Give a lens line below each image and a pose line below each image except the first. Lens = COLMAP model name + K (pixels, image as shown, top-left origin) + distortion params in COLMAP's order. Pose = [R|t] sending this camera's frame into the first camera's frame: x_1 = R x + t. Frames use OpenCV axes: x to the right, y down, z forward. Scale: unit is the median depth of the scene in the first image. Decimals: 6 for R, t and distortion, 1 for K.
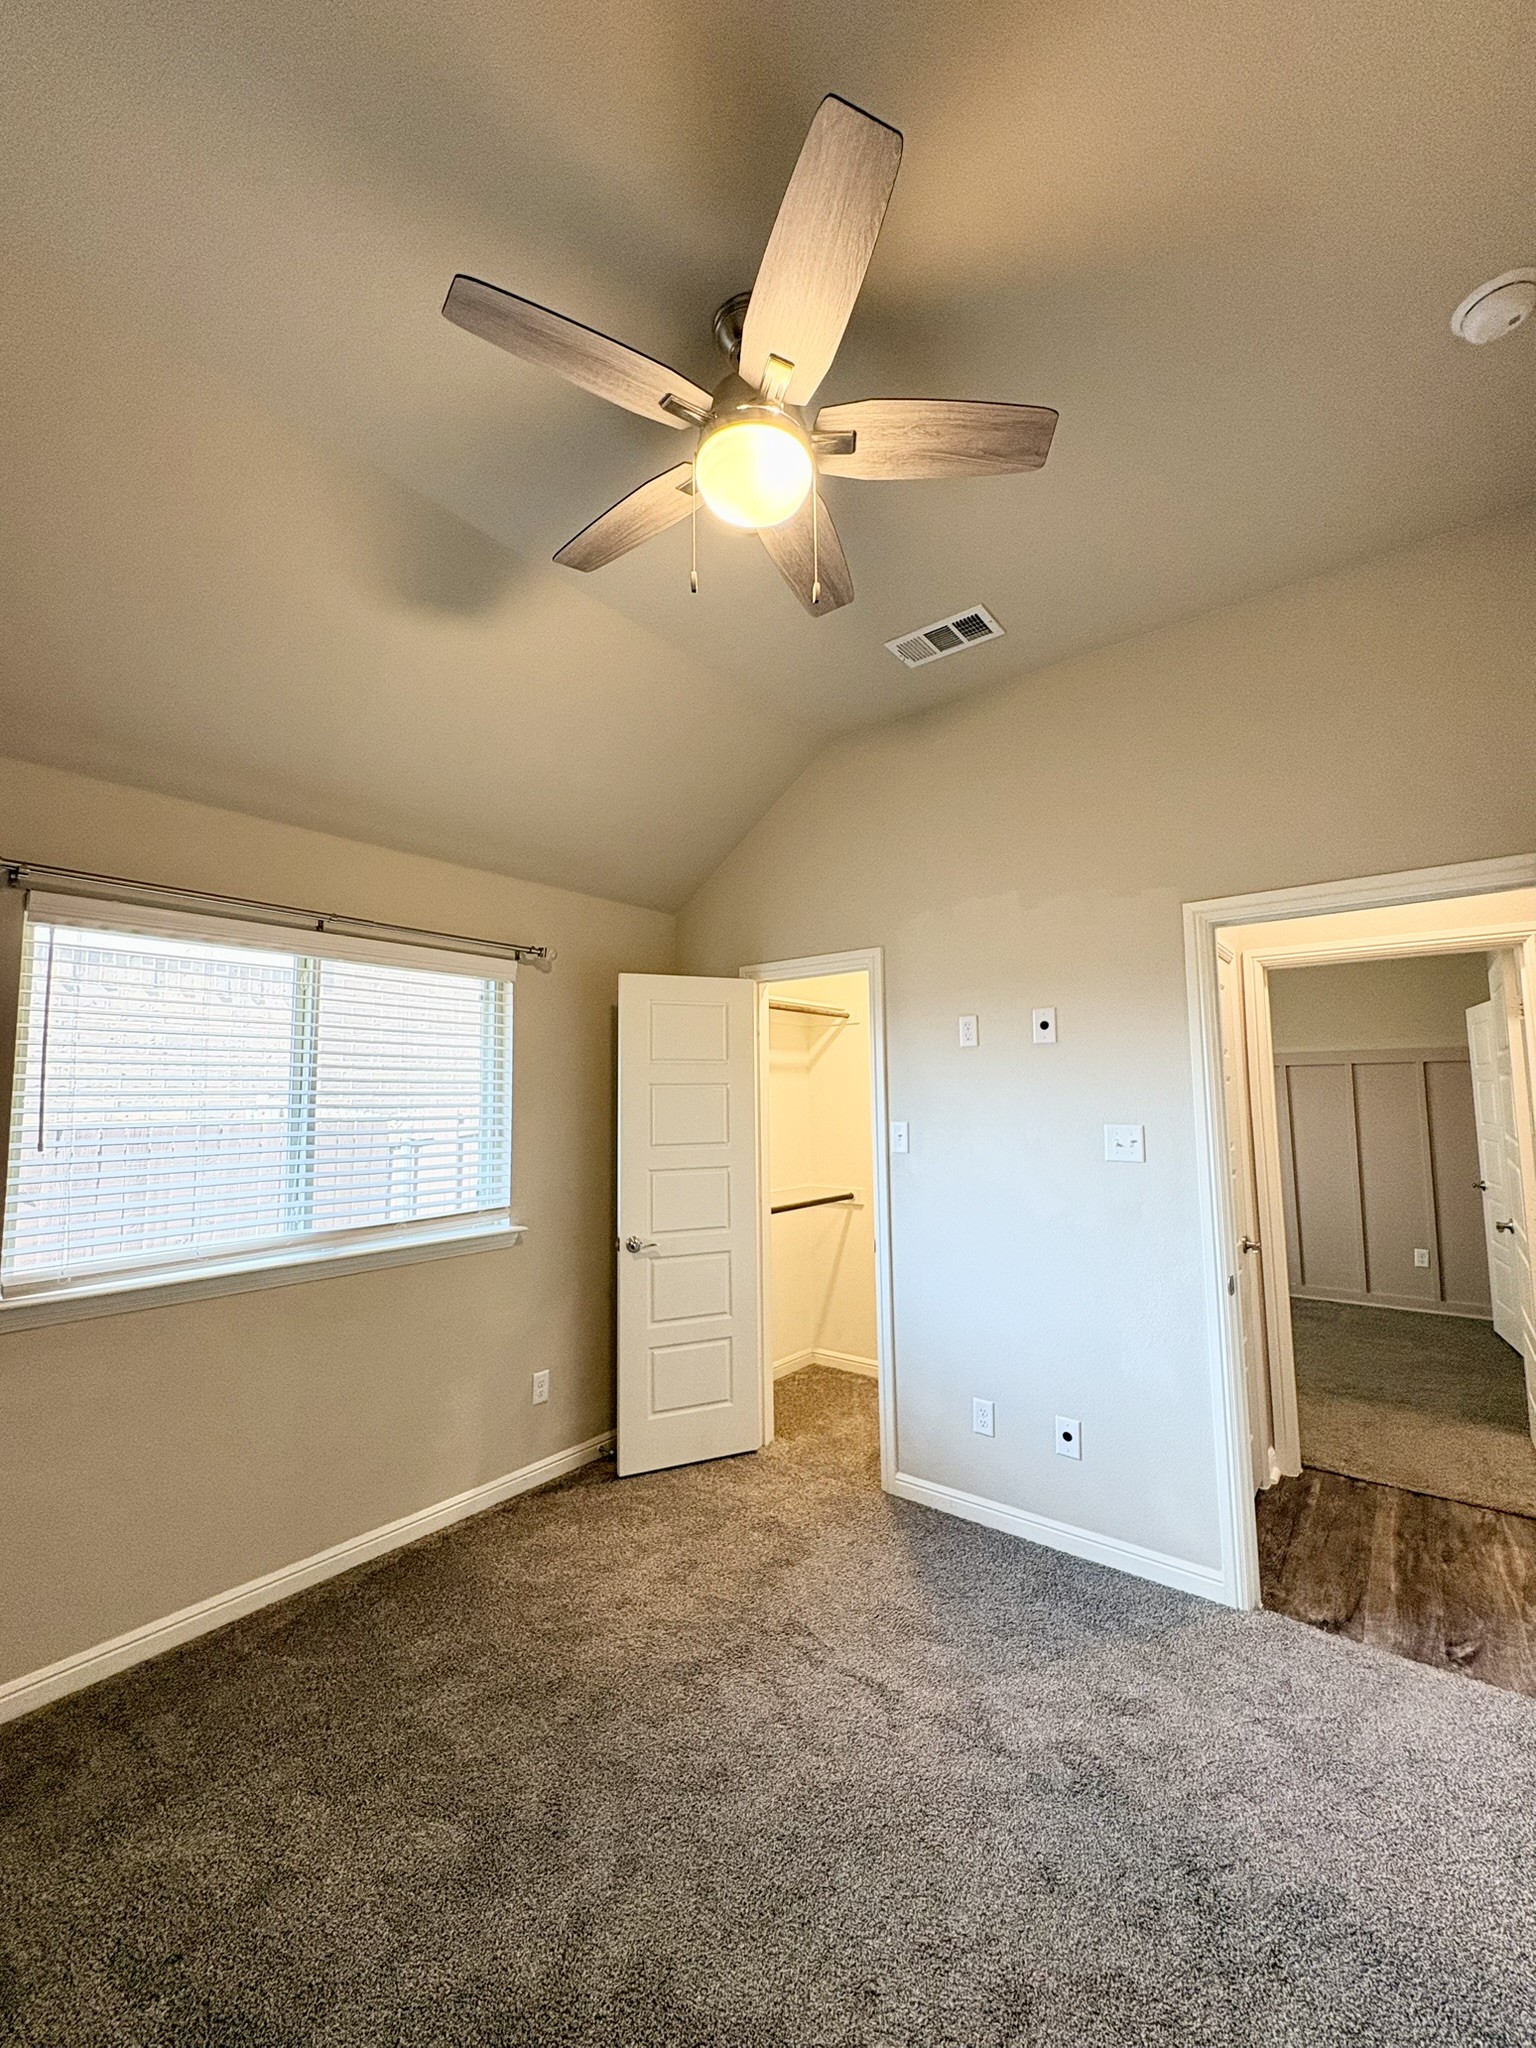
lens RADIAL K [[816.8, 0, 762.7], [0, 816.8, 1026.9], [0, 0, 1]] dist [0.002031, -0.000942]
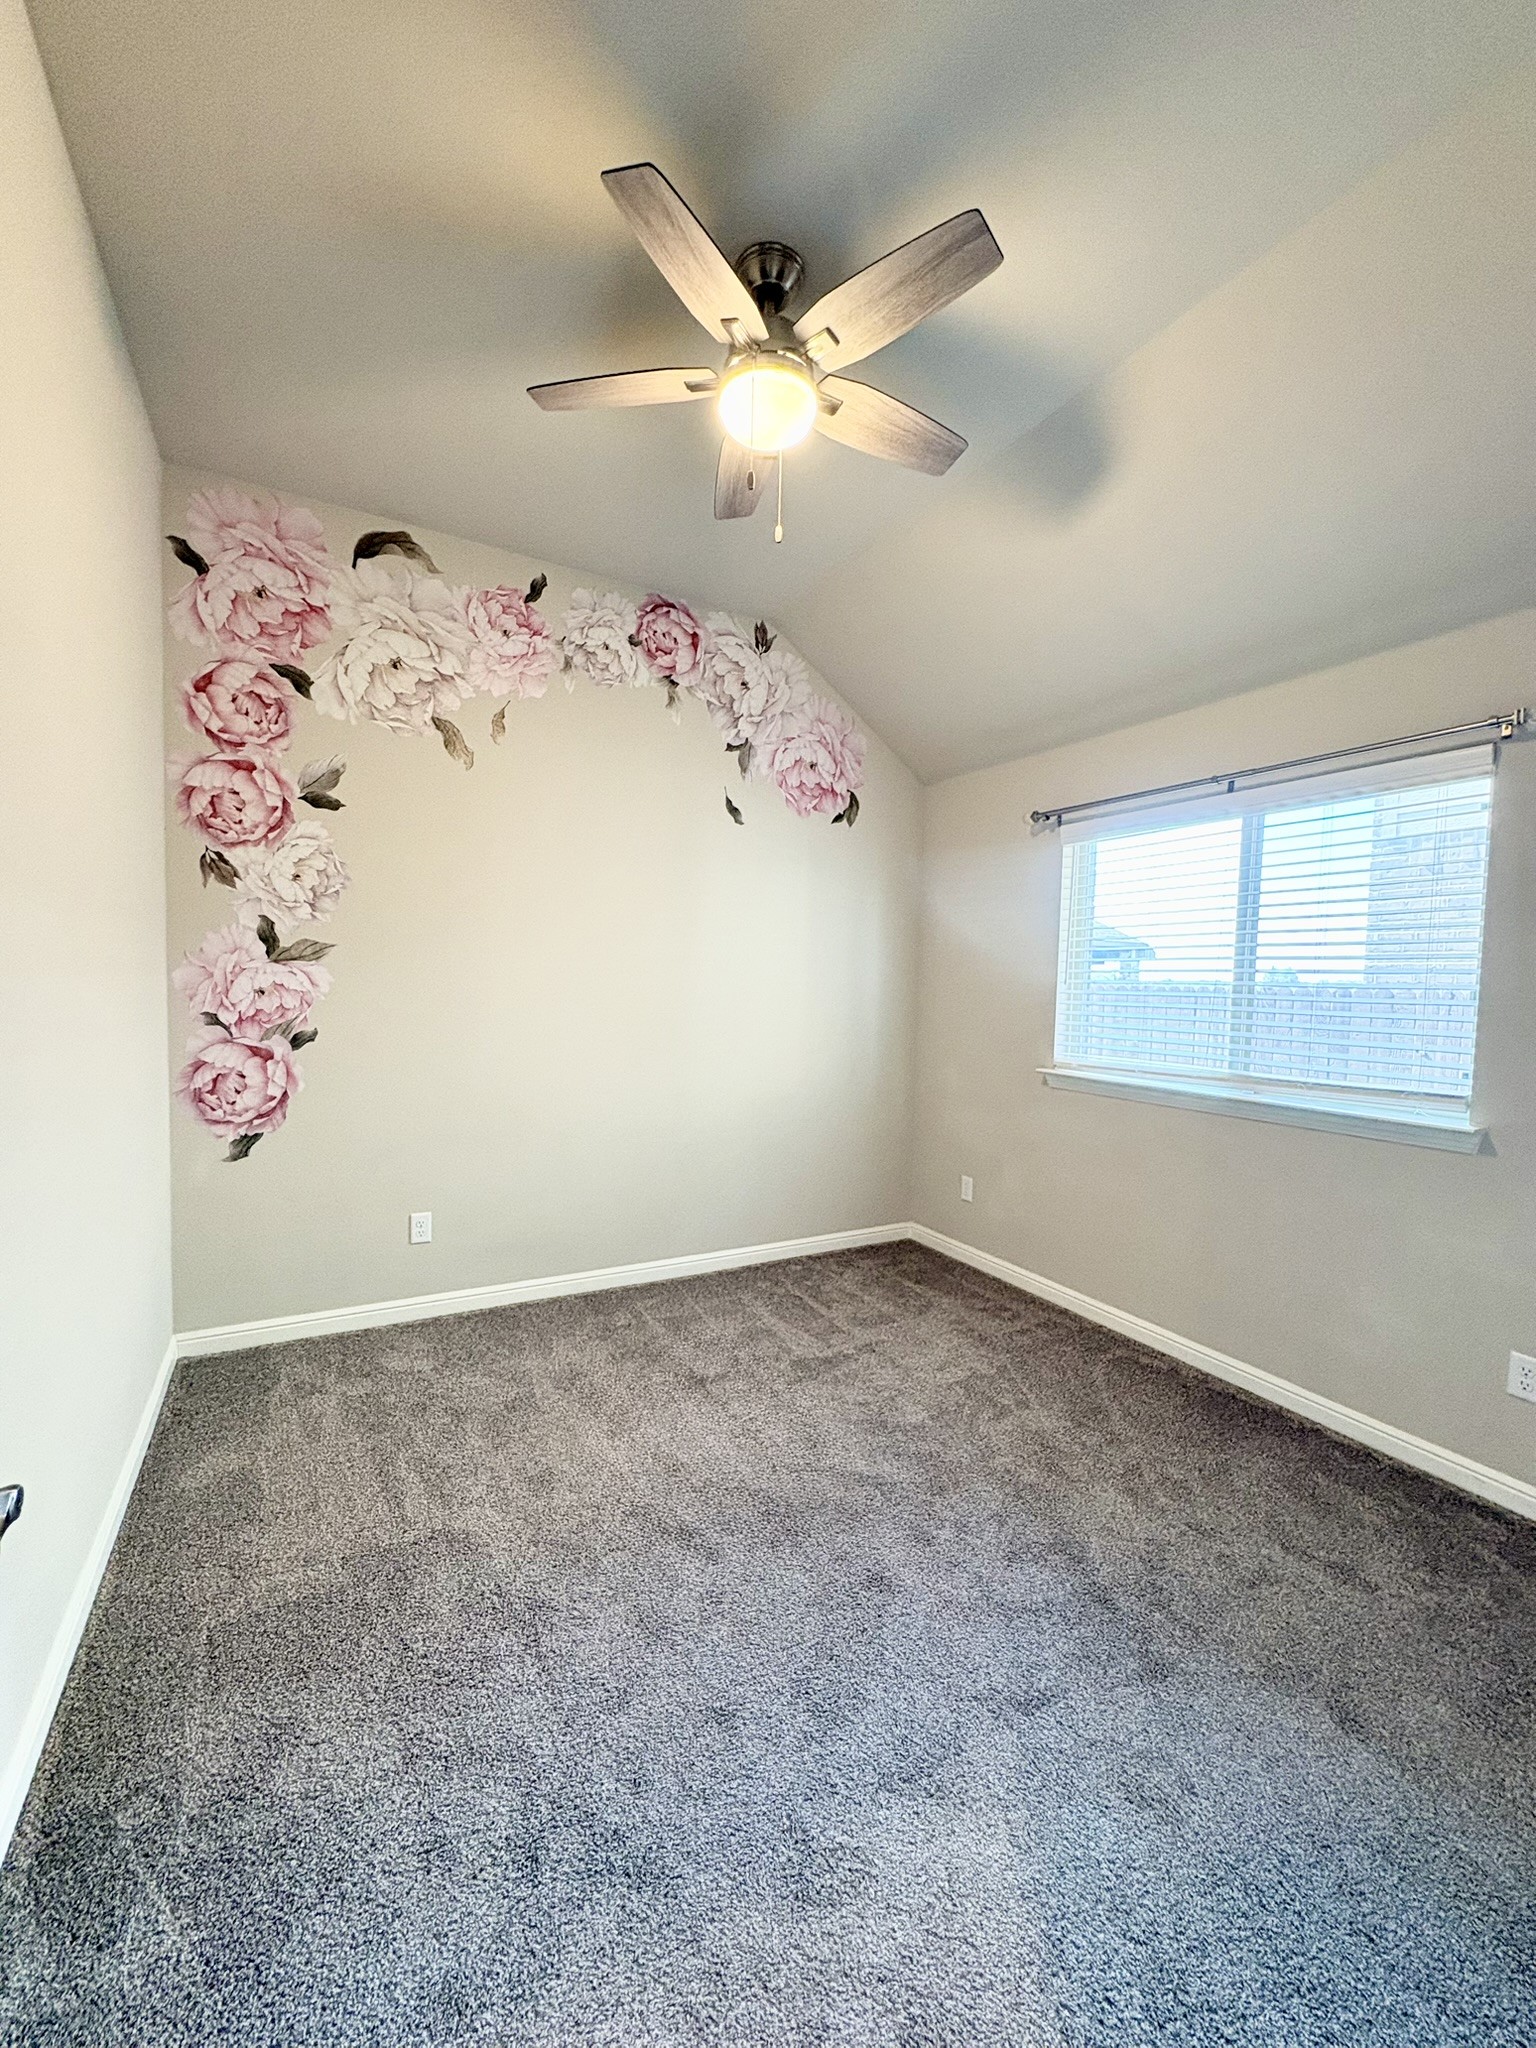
lens RADIAL K [[816.8, 0, 764.2], [0, 816.8, 1026.0], [0, 0, 1]] dist [0.002031, -0.000942]
pose [[-0.384346, 0.054778, -0.921563, 0.677544], [0.068743, 0.997165, 0.030602, 0.110622], [0.920626, -0.051590, -0.387022, 0.838355]]
